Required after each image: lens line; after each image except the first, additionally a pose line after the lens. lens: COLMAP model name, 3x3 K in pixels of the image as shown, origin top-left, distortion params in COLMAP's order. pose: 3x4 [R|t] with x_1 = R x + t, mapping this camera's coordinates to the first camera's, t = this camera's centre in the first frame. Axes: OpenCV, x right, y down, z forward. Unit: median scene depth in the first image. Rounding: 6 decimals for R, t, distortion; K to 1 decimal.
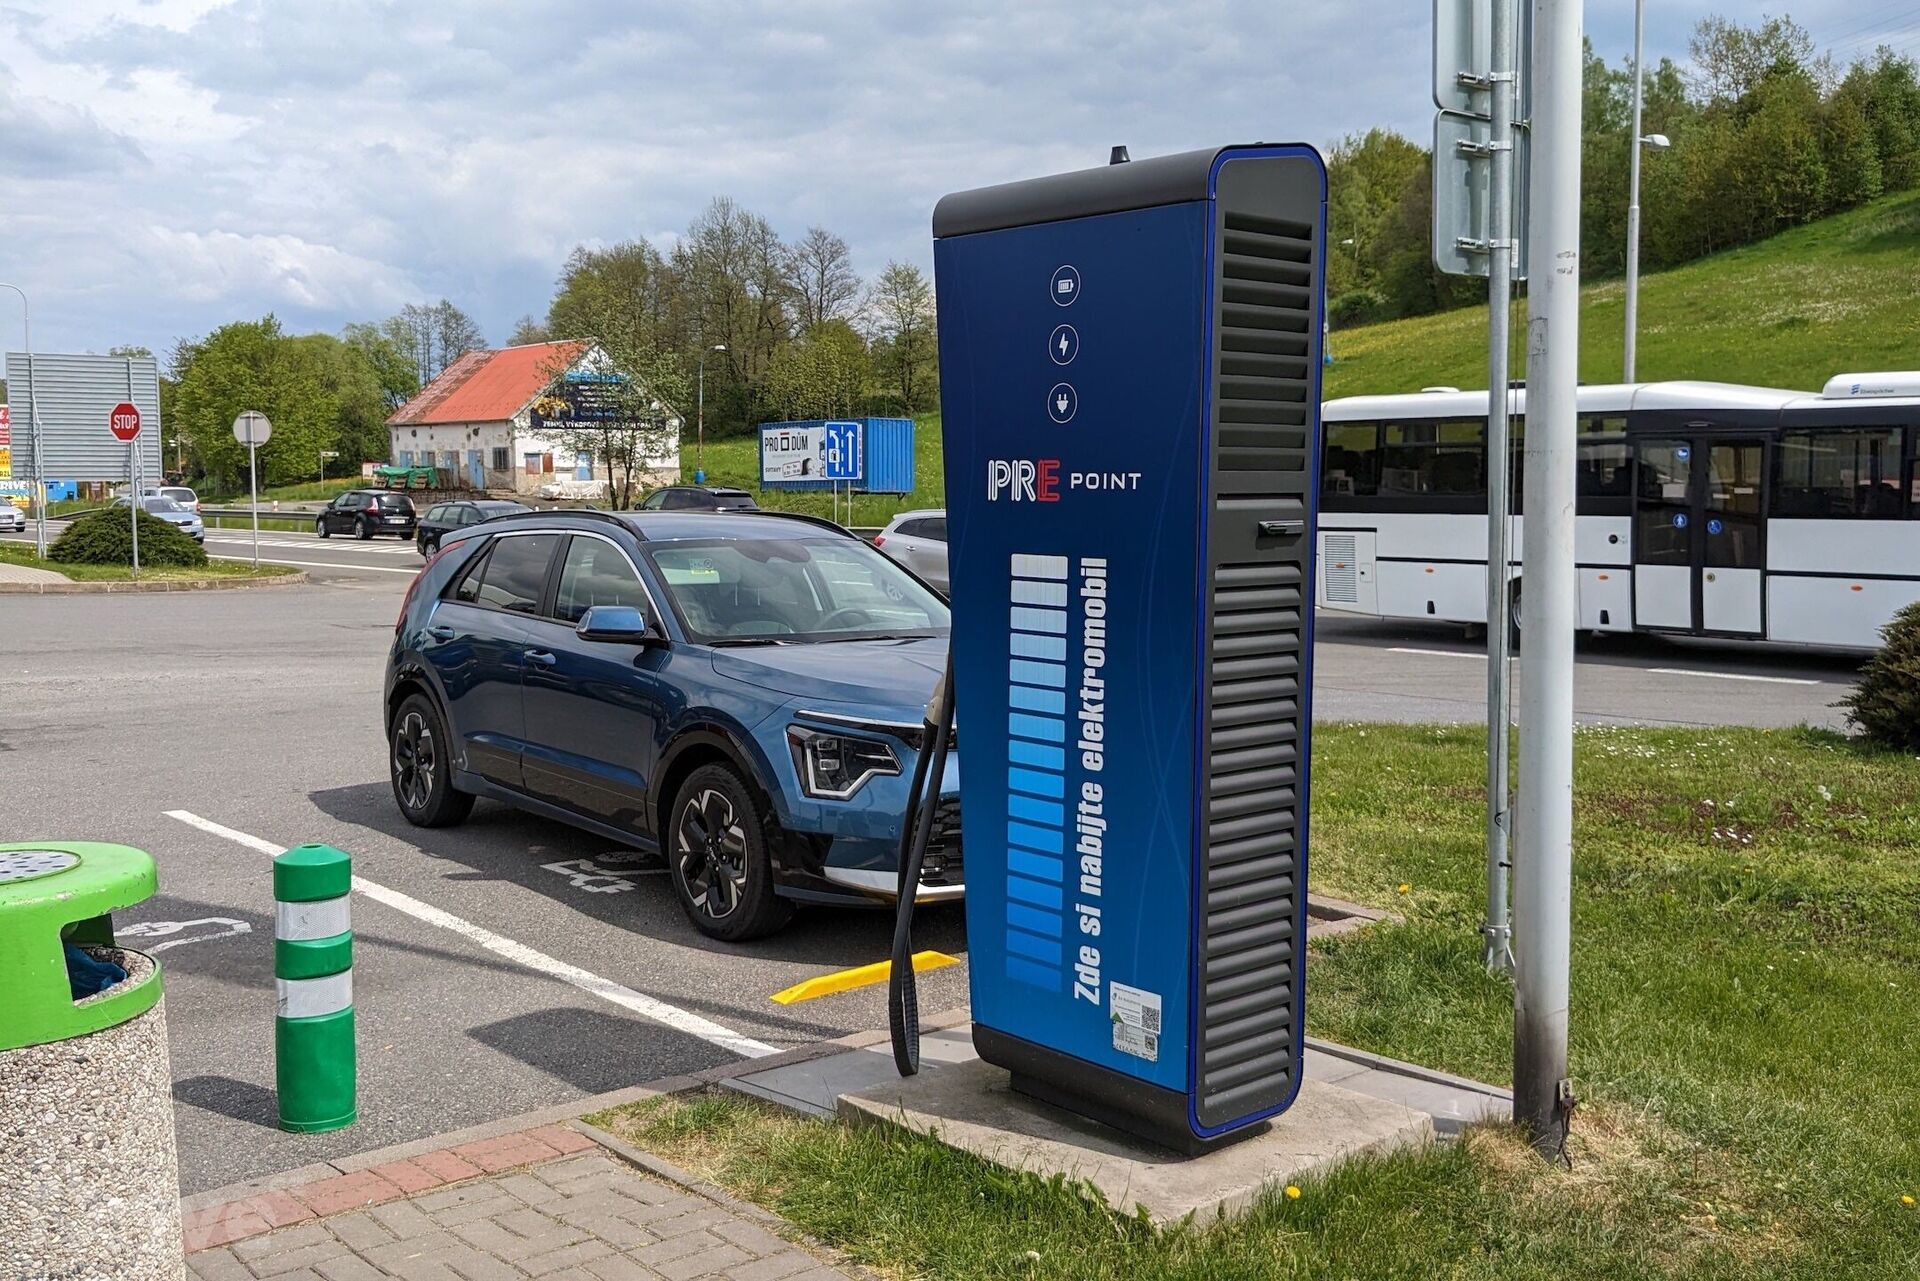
lens RADIAL K [[1729.6, 0, 960.0], [0, 1729.6, 640.5], [0, 0, 1]] dist [0.015609, -0.013304]
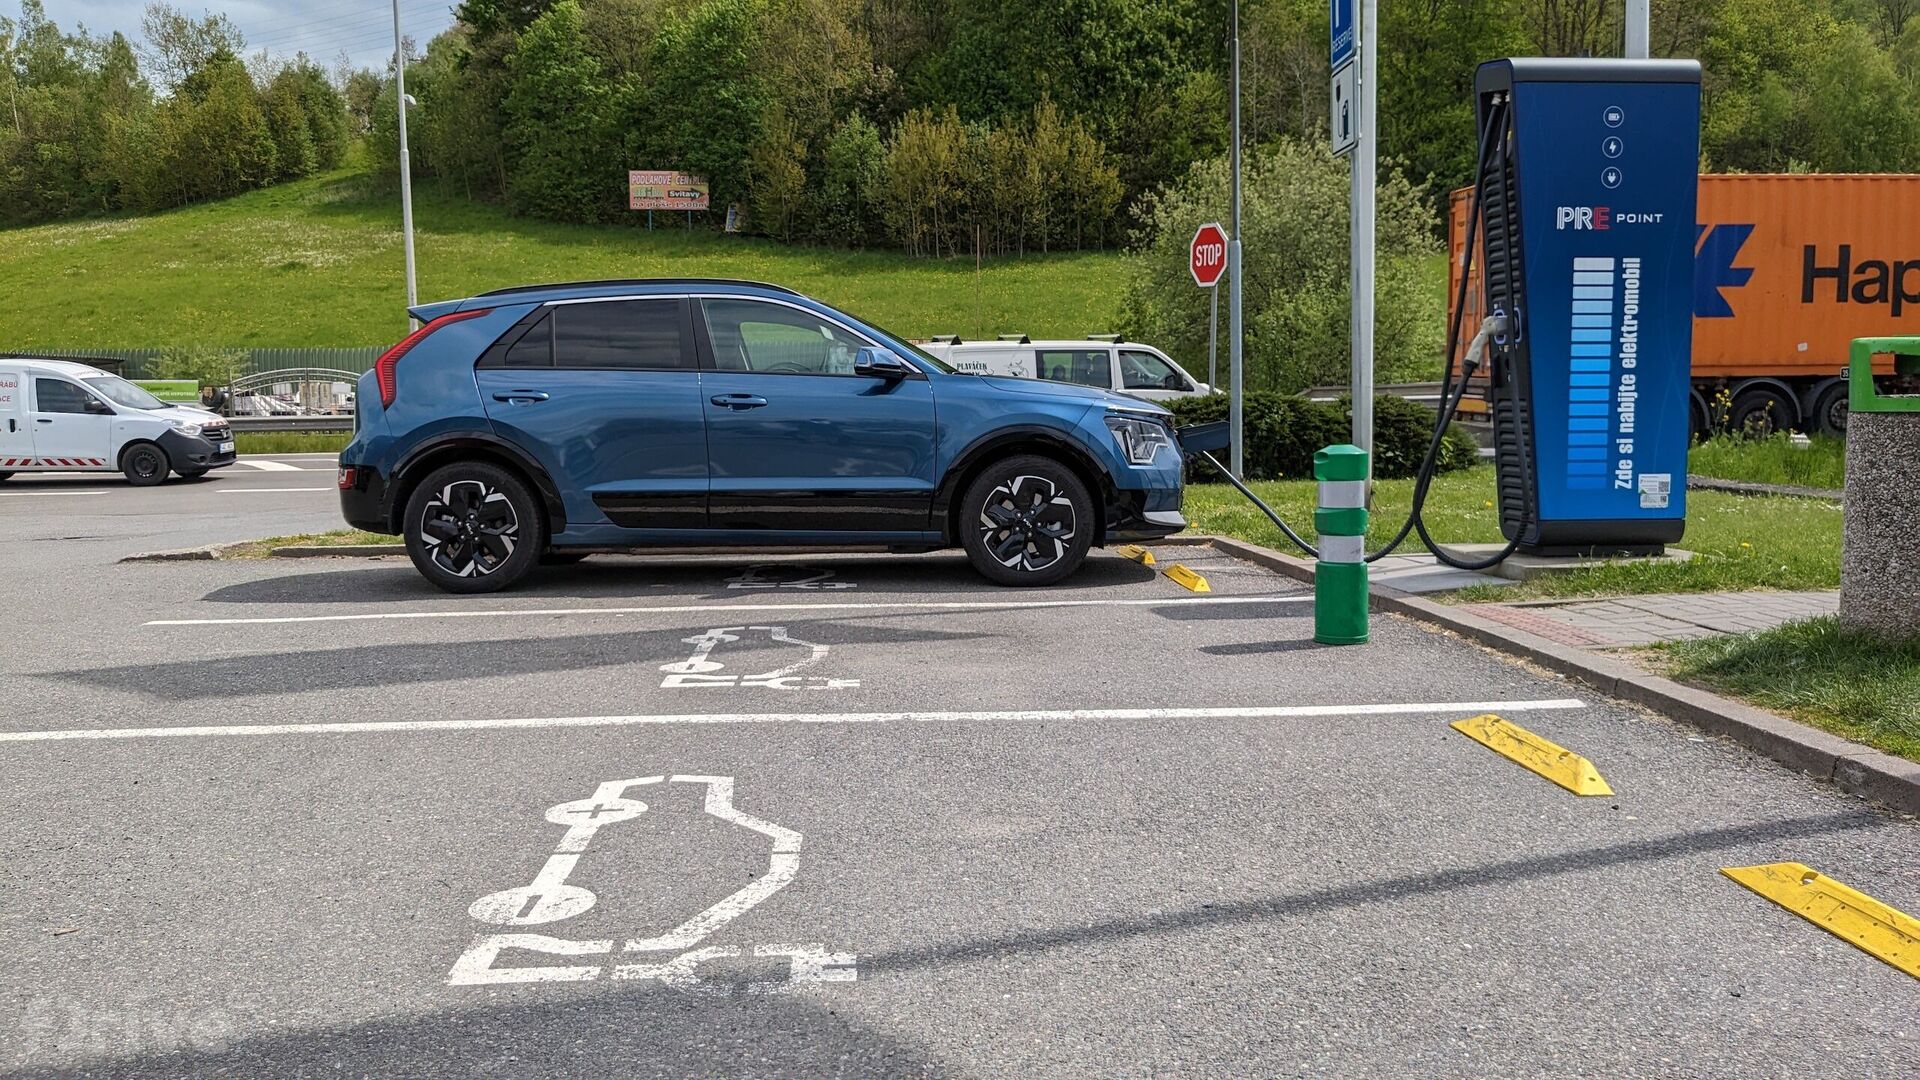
lens RADIAL K [[1398.8, 0, 960.0], [0, 1398.8, 540.0], [0, 0, 1]] dist [0.045585, -0.091137]
pose [[0.621606, -0.089939, 0.778150, -1.637469], [0.082752, 0.995368, 0.048941, 0.127252], [-0.778947, 0.033972, 0.626169, 0.593452]]
